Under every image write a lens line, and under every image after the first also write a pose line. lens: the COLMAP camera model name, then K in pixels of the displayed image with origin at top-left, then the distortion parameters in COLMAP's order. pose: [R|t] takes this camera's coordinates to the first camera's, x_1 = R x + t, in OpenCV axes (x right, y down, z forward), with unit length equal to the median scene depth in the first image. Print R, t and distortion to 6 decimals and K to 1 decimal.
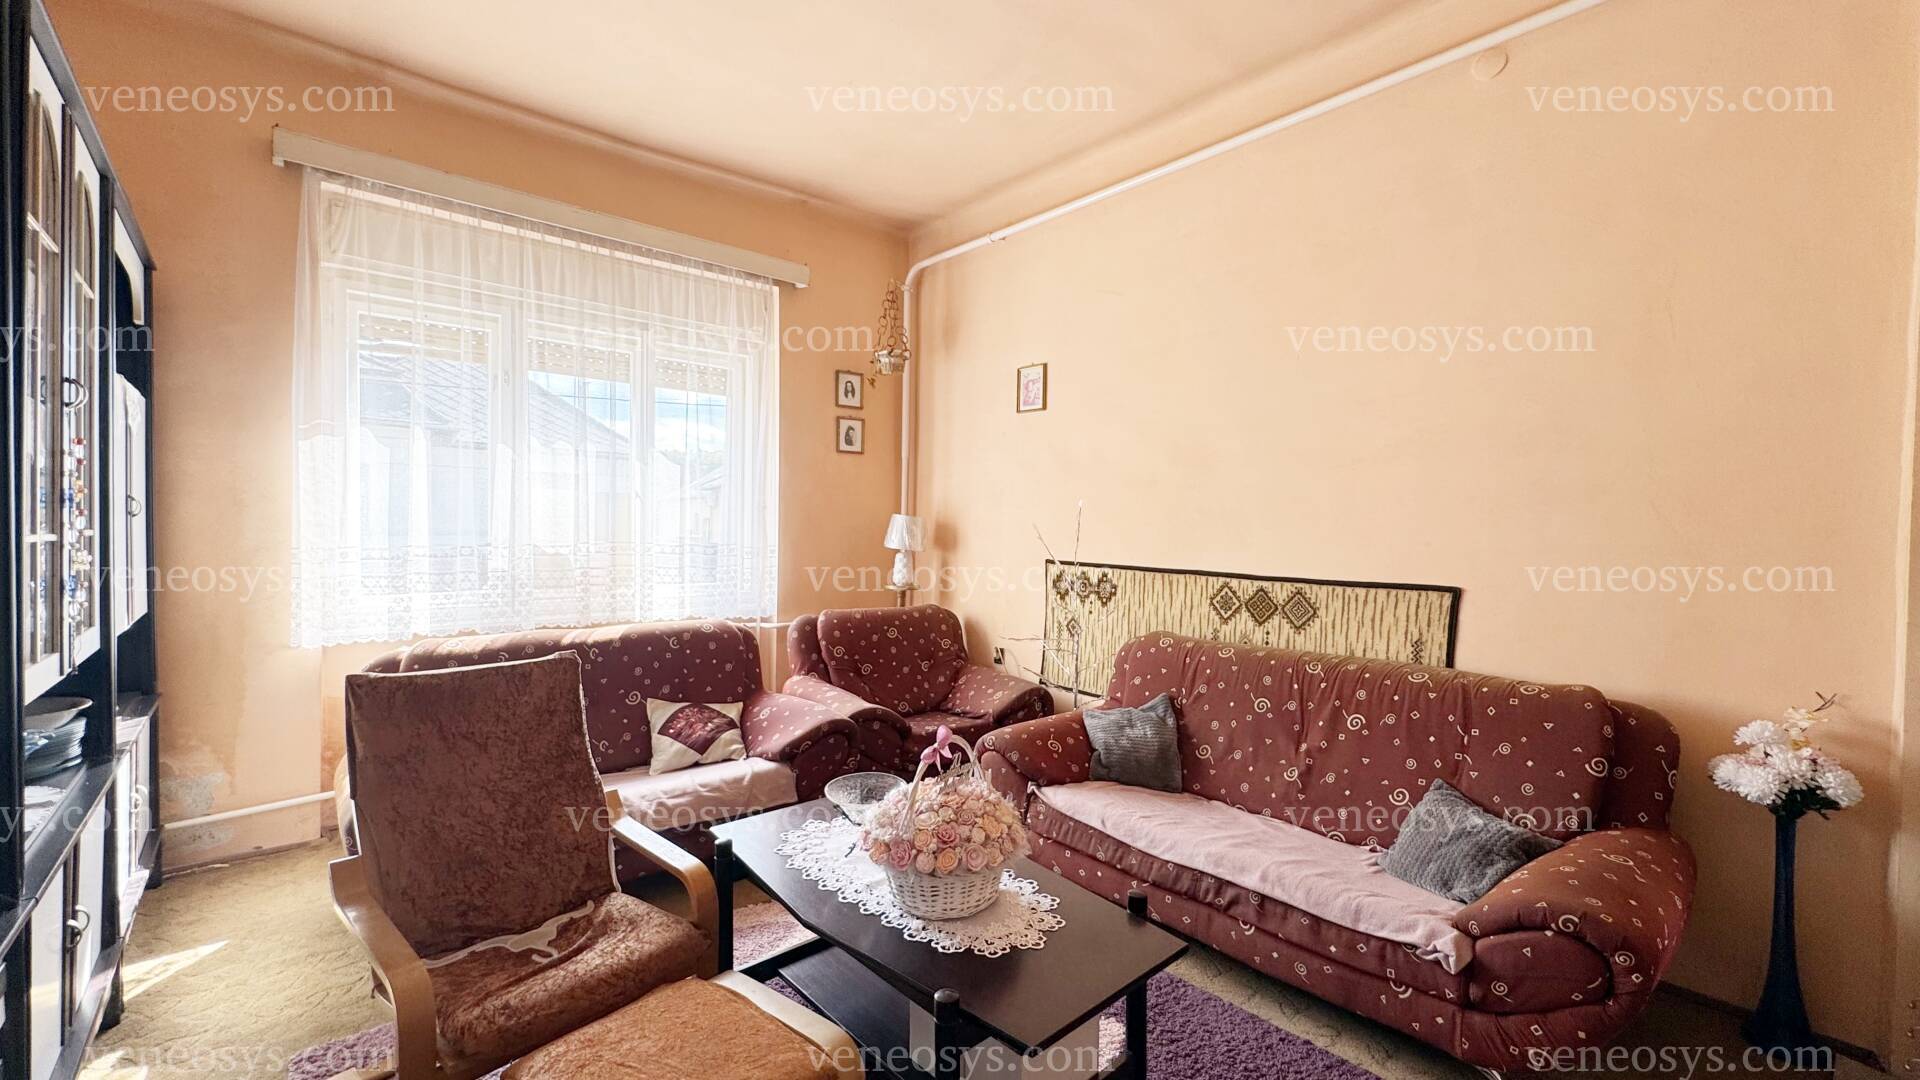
lens RADIAL K [[767.0, 0, 960.0], [0, 767.0, 540.9], [0, 0, 1]] dist [-0.004412, 0.000627]
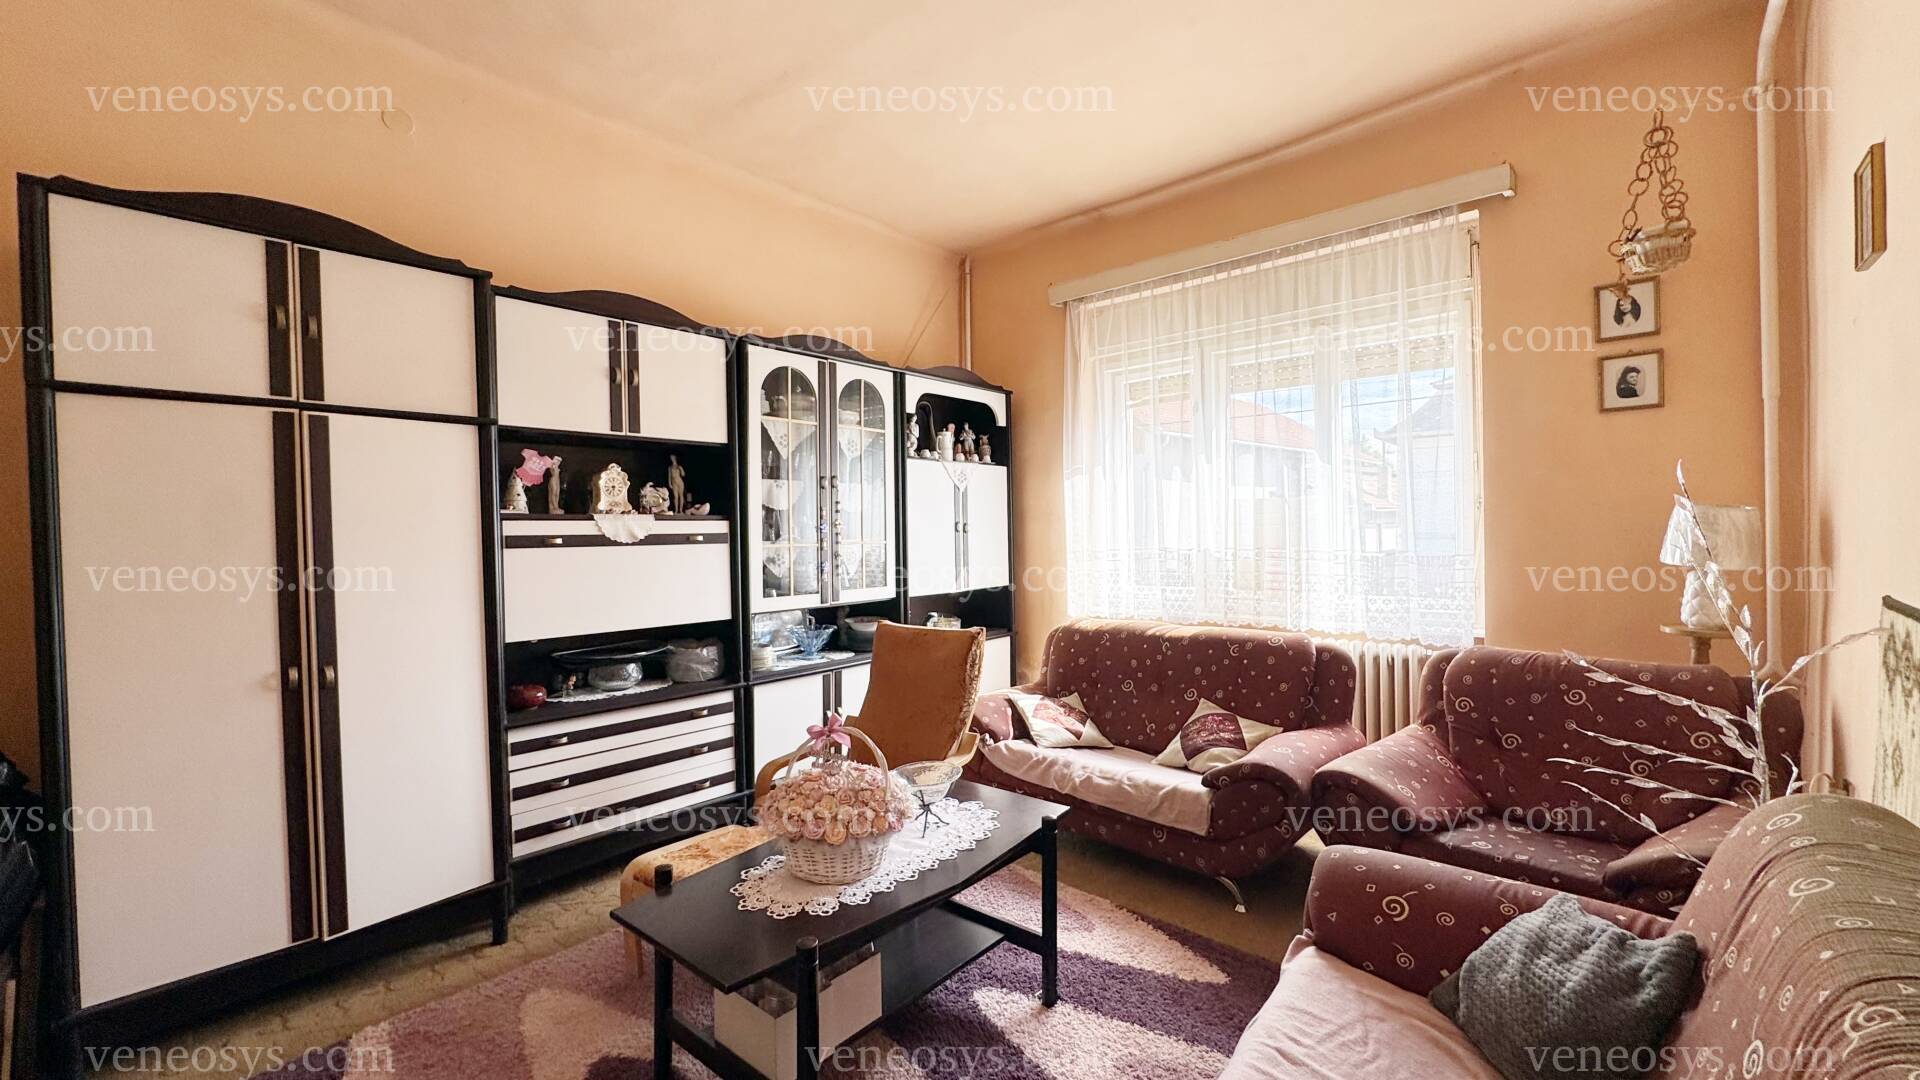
lens RADIAL K [[767.0, 0, 964.5], [0, 767.0, 540.3], [0, 0, 1]] dist [-0.004412, 0.000627]
pose [[0.134193, -0.001544, -0.990954, 0.581877], [-0.003032, 0.999993, -0.001969, -0.006341], [0.990951, 0.003269, 0.134187, 0.536018]]
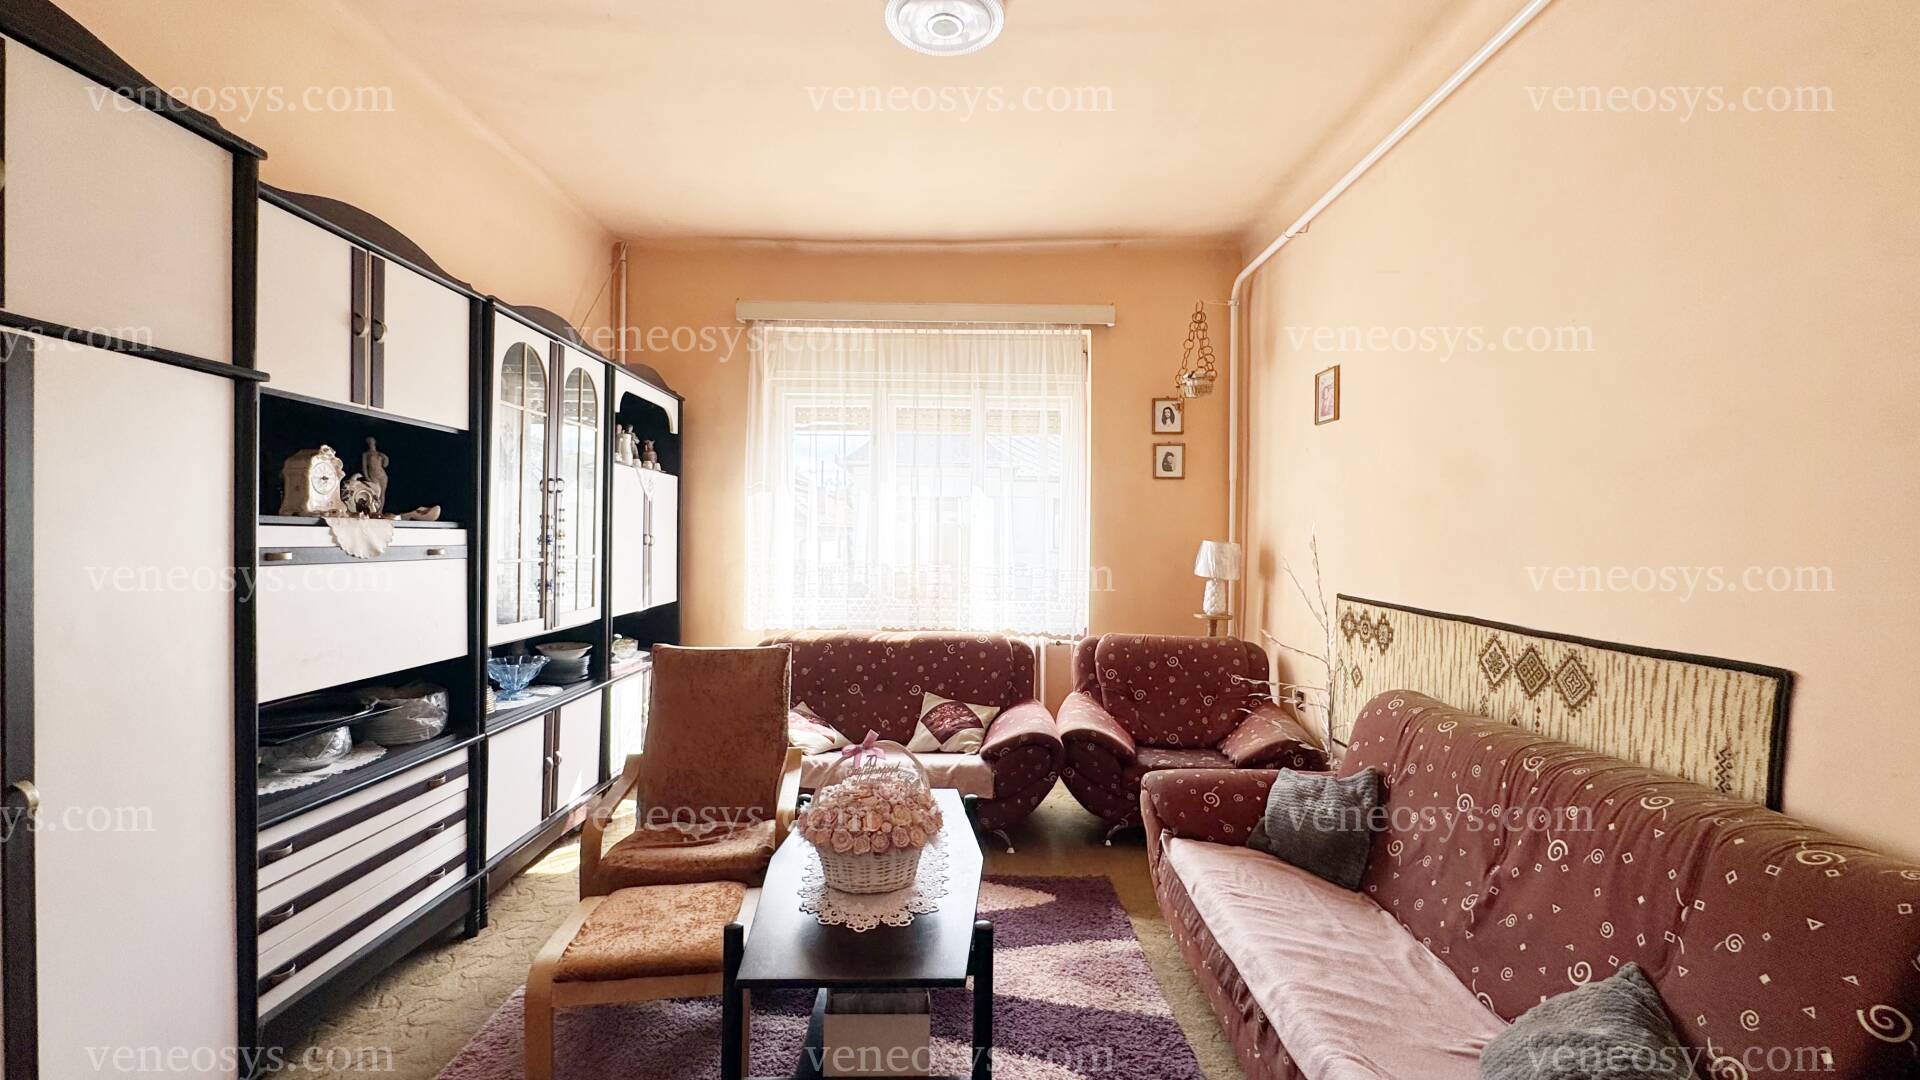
lens RADIAL K [[767.0, 0, 962.9], [0, 767.0, 537.8], [0, 0, 1]] dist [-0.004412, 0.000627]
pose [[0.756625, -0.002539, -0.653844, 0.441573], [-0.016256, 0.999610, -0.022693, -0.015037], [0.653647, 0.027799, 0.756289, 0.099865]]
